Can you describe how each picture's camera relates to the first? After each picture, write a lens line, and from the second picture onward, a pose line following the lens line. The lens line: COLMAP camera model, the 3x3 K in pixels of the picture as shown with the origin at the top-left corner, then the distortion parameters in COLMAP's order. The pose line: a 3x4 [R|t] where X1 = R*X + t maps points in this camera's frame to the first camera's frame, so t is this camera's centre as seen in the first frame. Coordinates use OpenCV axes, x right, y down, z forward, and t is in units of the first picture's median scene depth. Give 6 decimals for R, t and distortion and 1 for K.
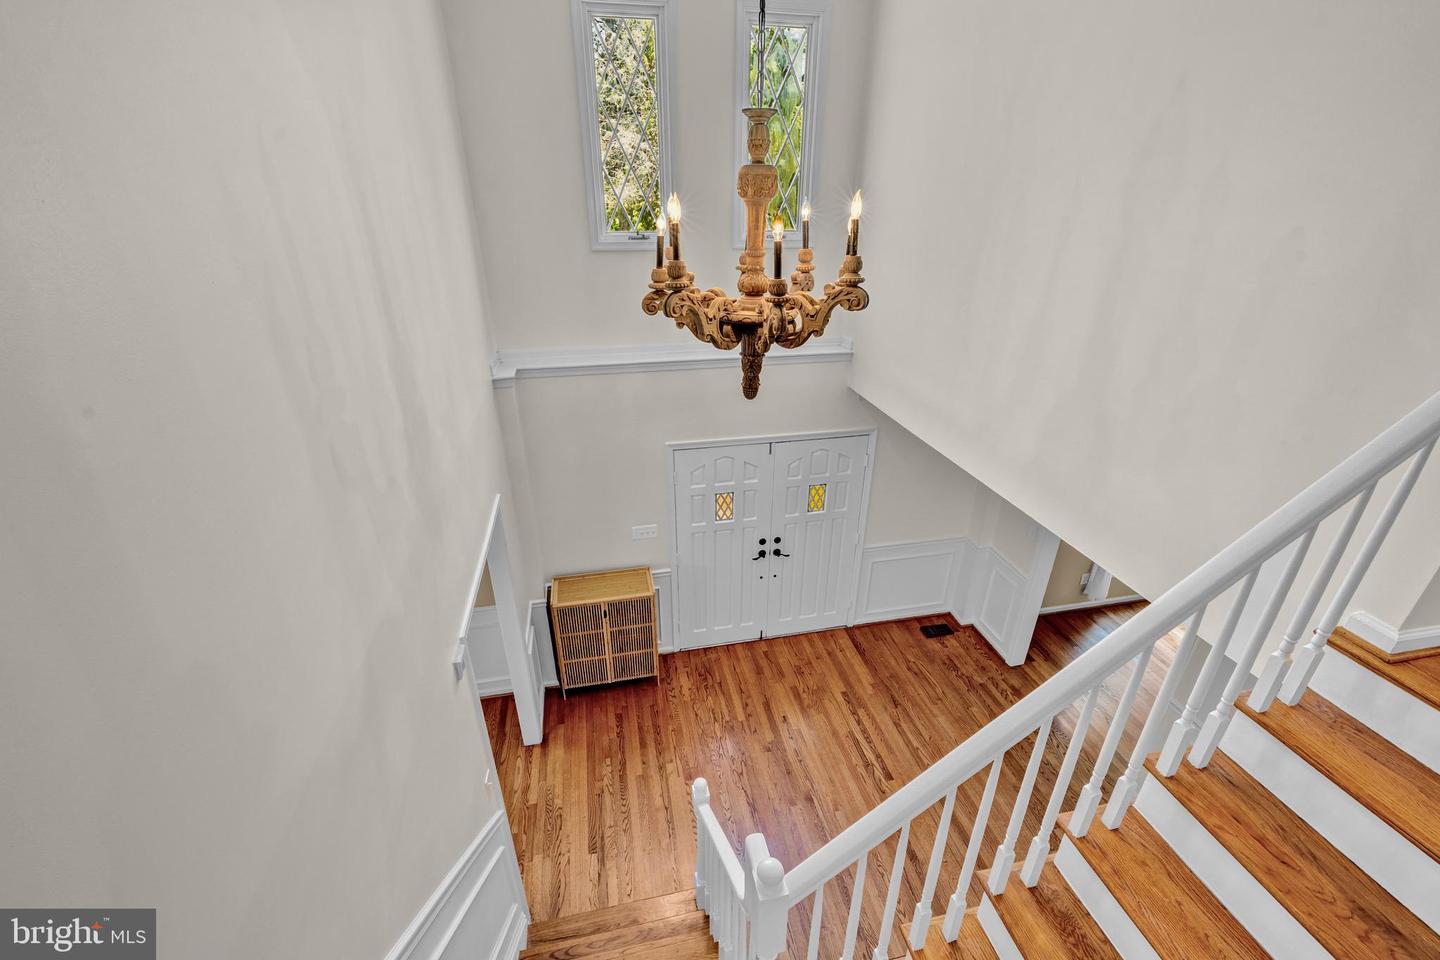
lens RADIAL K [[580.9, 0, 711.1], [0, 580.9, 471.4], [0, 0, 1]] dist [-0.003539, 0.000322]
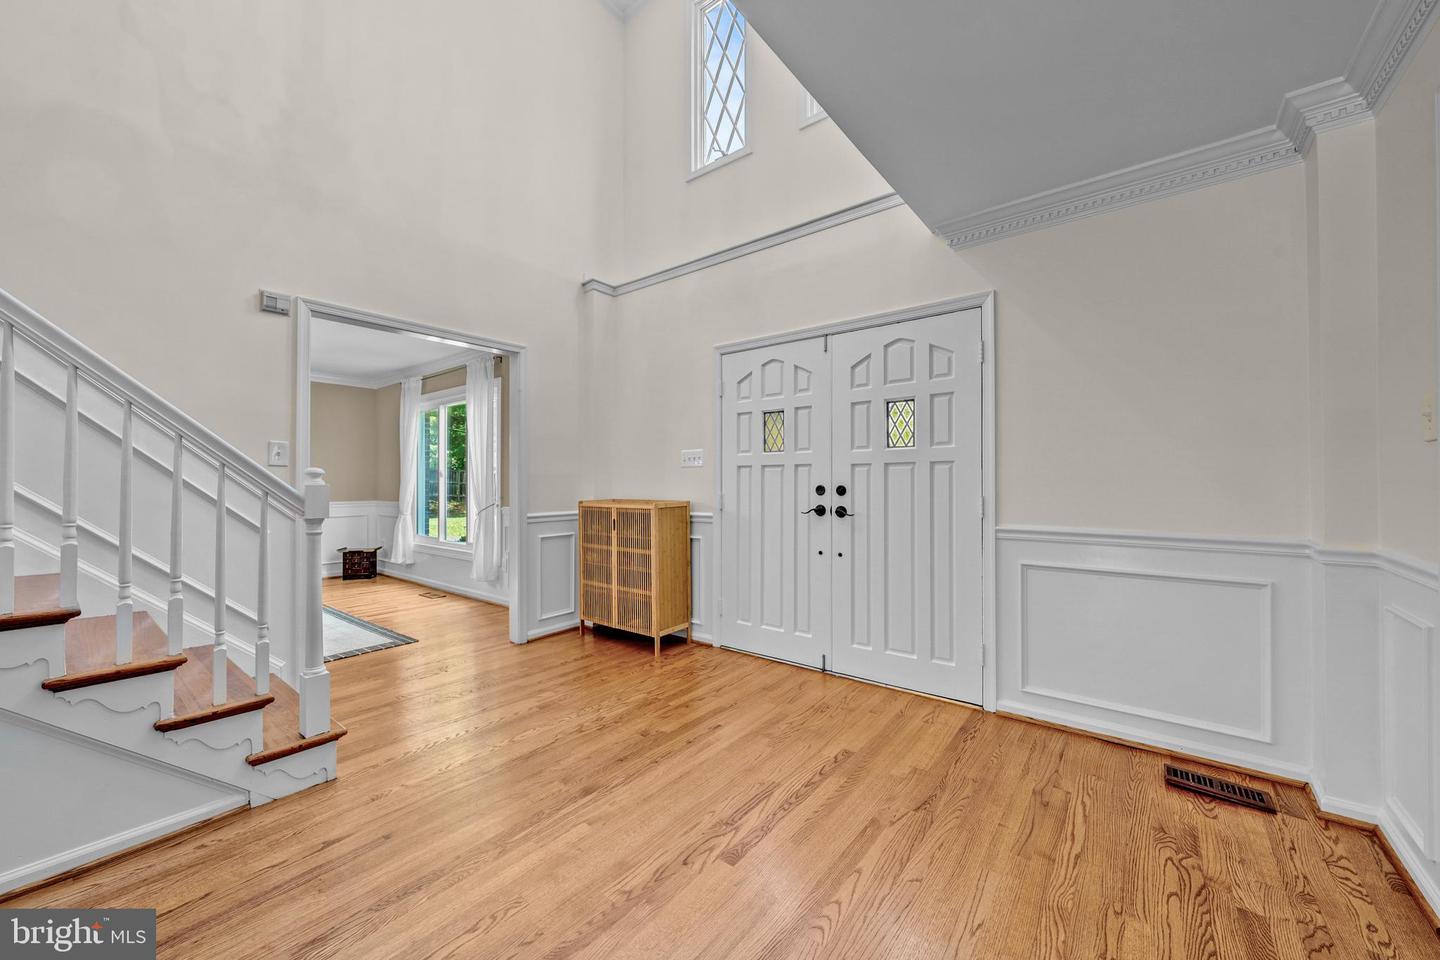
lens RADIAL K [[539.7, 0, 720.7], [0, 539.7, 477.5], [0, 0, 1]] dist [0.003317, -0.000022]
pose [[0.649624, -0.006679, -0.760227, 0.567280], [-0.319992, 0.904669, -0.281386, 0.370367], [0.689633, 0.426062, 0.585557, 0.614249]]
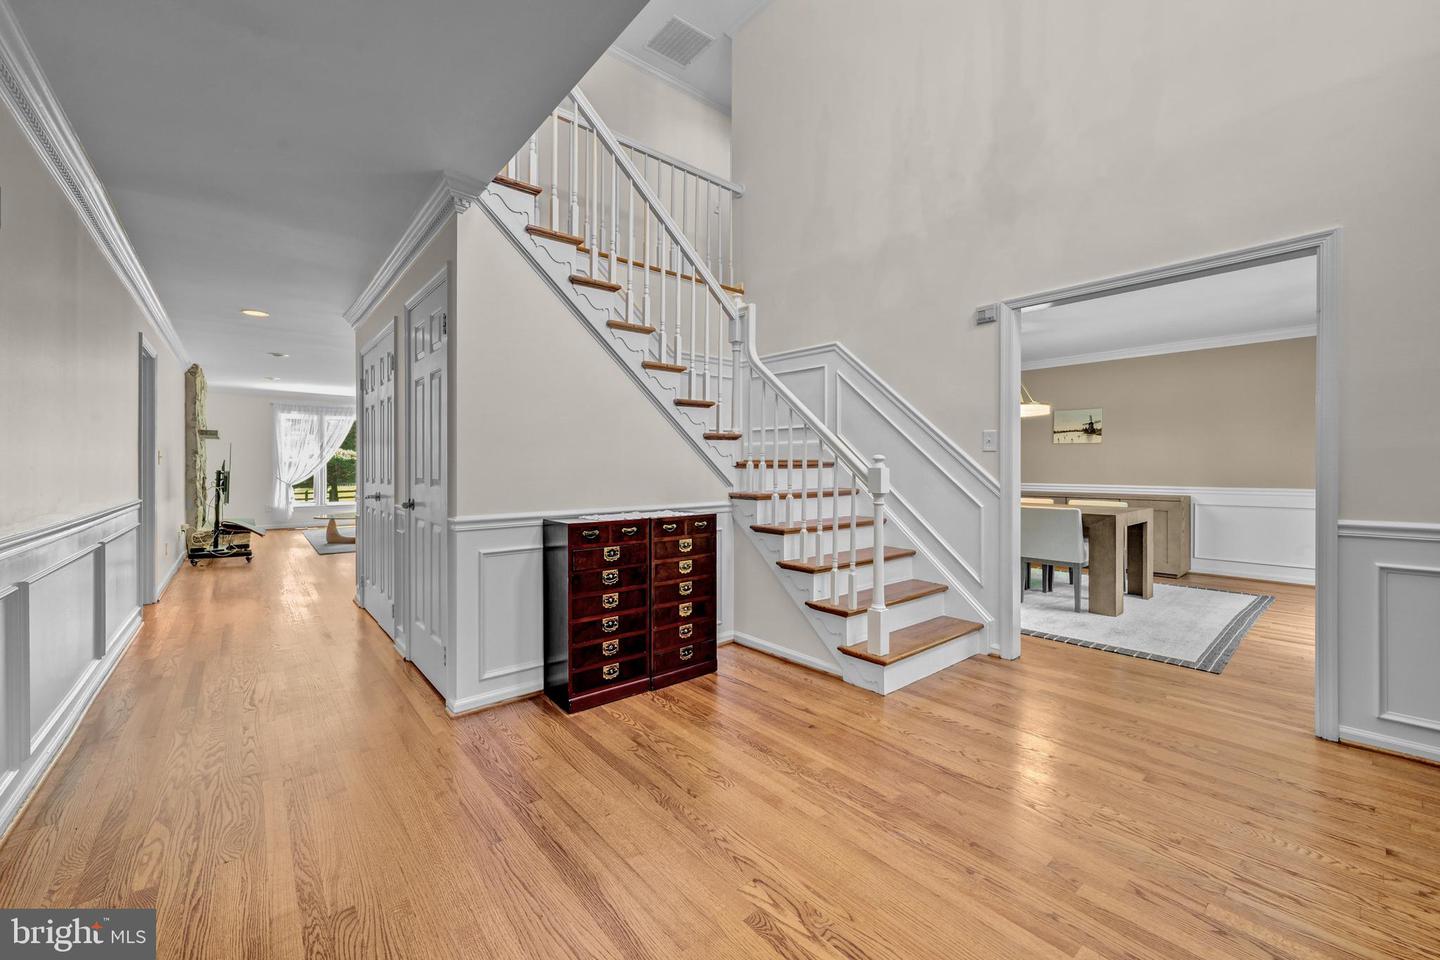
lens RADIAL K [[580.9, 0, 718.5], [0, 580.9, 468.0], [0, 0, 1]] dist [-0.003539, 0.000322]
pose [[-0.880687, 0.004405, -0.473678, 0.463442], [-0.197260, 0.905720, 0.375179, 0.149933], [0.430673, 0.423854, -0.796787, 1.086667]]
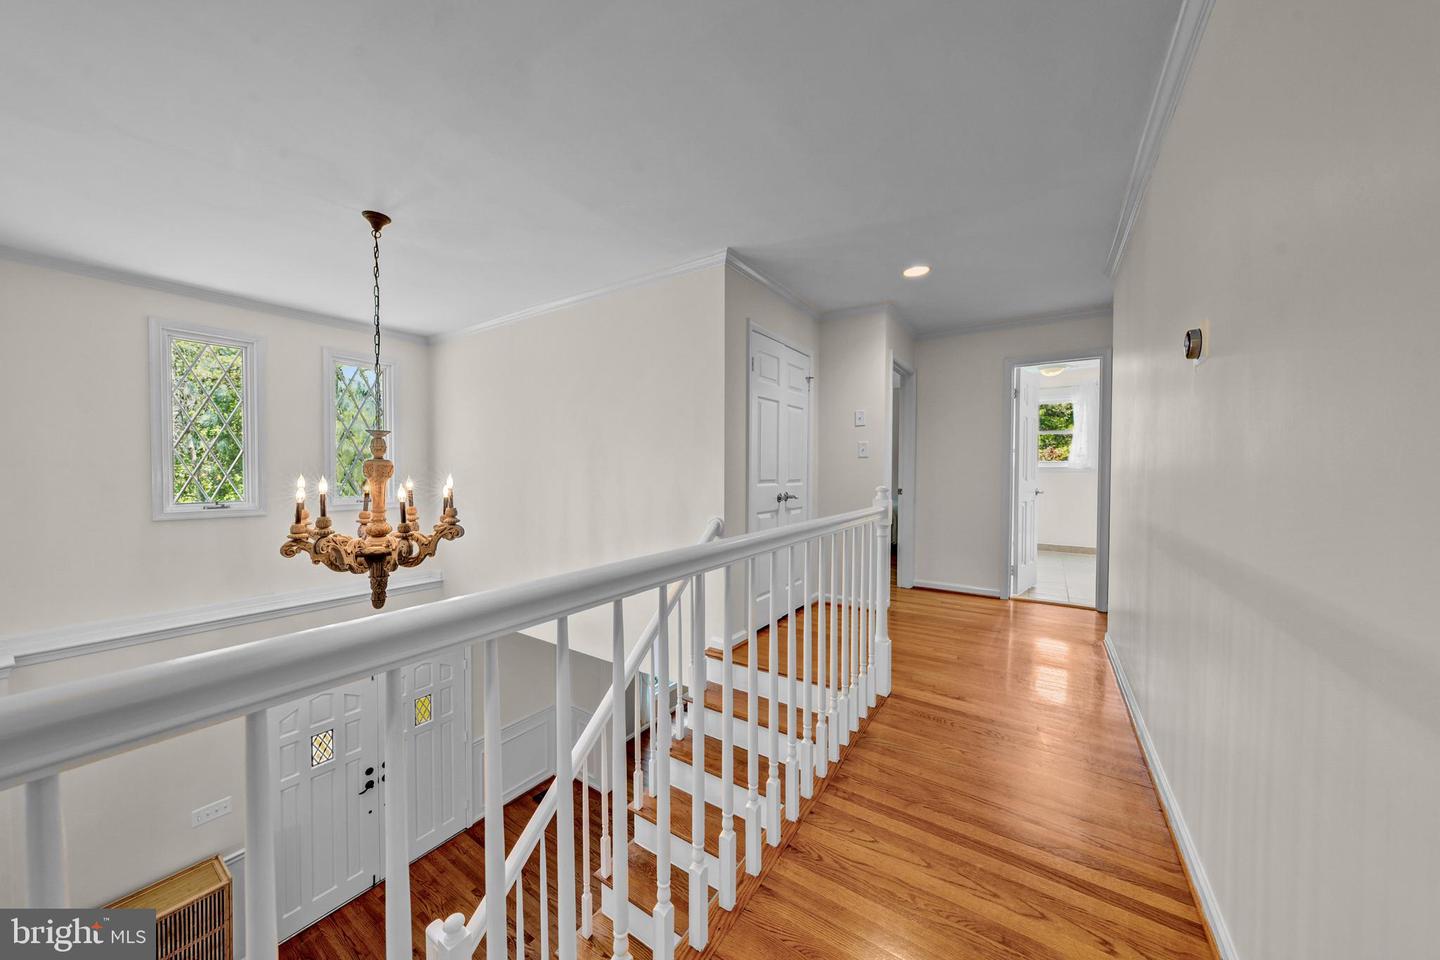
lens RADIAL K [[491.3, 0, 719.2], [0, 491.3, 477.3], [0, 0, 1]] dist [-0.000125, -0.000019]
pose [[0.707628, -0.007965, 0.706541, -0.098667], [0.296320, 0.911104, -0.286504, 0.089594], [-0.641450, 0.412100, 0.647082, -0.221219]]
